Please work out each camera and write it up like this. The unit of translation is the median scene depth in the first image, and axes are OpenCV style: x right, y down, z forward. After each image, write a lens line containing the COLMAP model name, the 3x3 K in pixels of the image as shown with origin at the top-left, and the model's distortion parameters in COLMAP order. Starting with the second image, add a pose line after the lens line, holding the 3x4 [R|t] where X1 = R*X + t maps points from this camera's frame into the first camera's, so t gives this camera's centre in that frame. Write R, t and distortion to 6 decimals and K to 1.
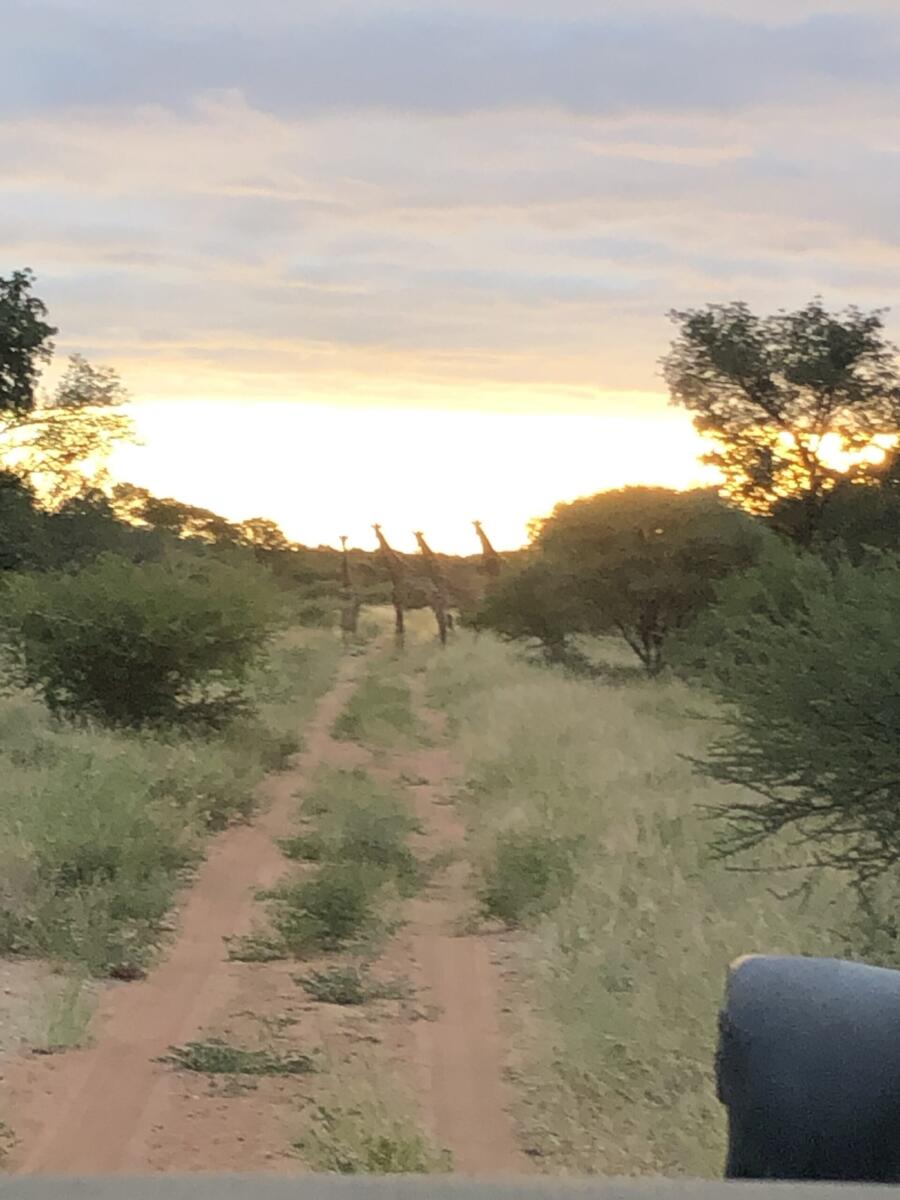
lens RADIAL K [[3677.0, 0, 450.0], [0, 3677.0, 600.0], [0, 0, 1]] dist [0.388514, 0.193701]
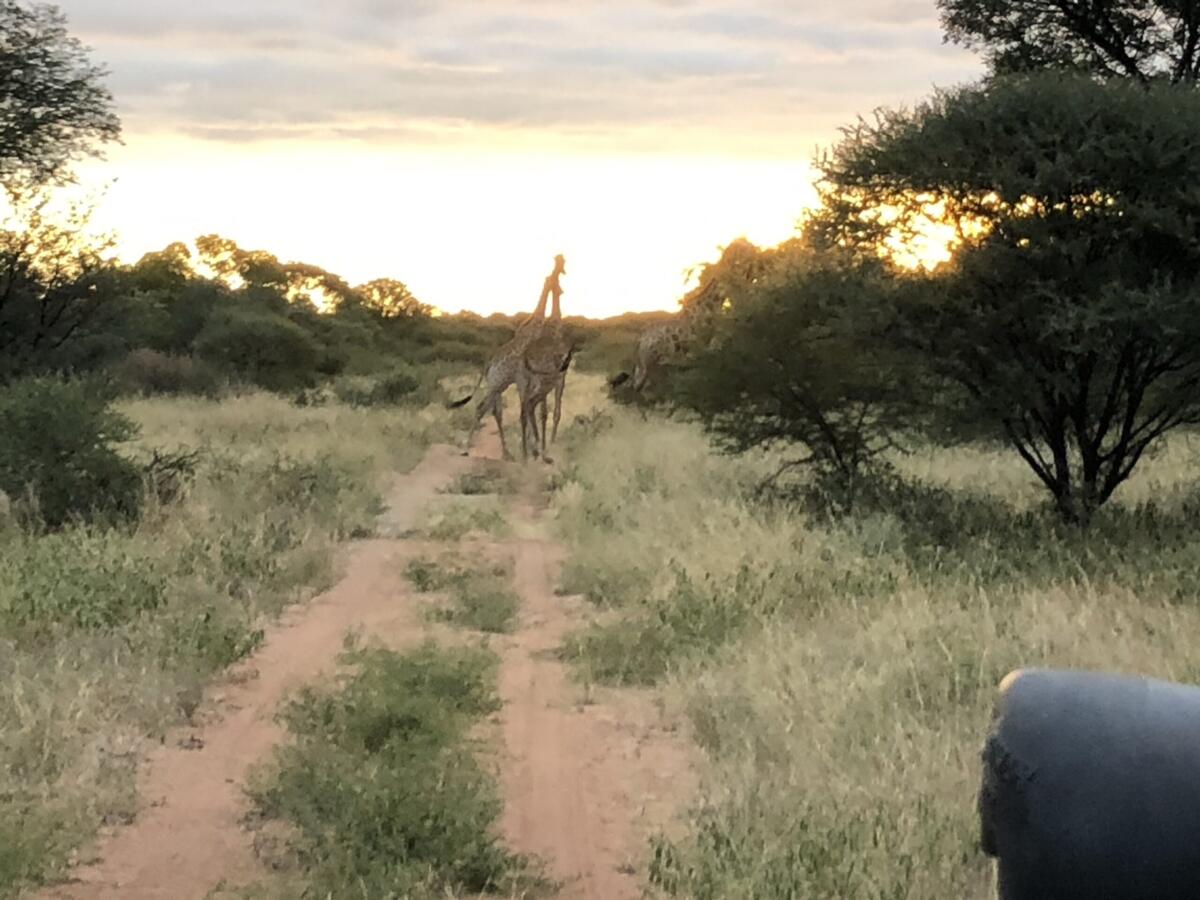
lens RADIAL K [[3440.1, 0, 600.0], [0, 3440.1, 450.0], [0, 0, 1]] dist [0.104722, 0.657644]
pose [[0.999708, -0.024106, 0.001878, -0.001412], [0.024049, 0.999371, 0.026060, -0.000441], [-0.002505, -0.026007, 0.999659, 0.410219]]
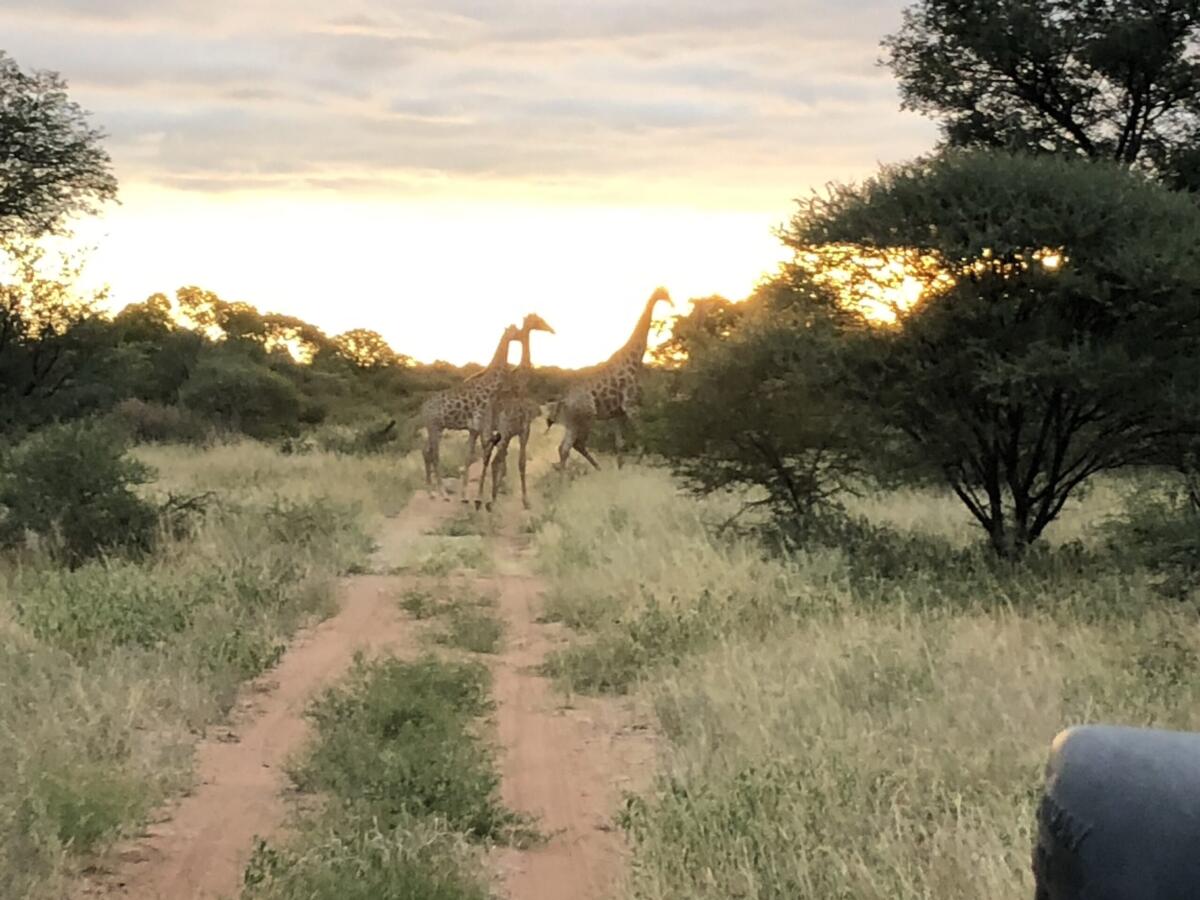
lens RADIAL K [[3440.1, 0, 600.0], [0, 3440.1, 450.0], [0, 0, 1]] dist [0.104722, 0.657644]
pose [[0.999685, -0.022977, 0.010067, -0.001875], [0.022858, 0.999670, 0.011727, -0.000434], [-0.010333, -0.011493, 0.999881, 0.382262]]
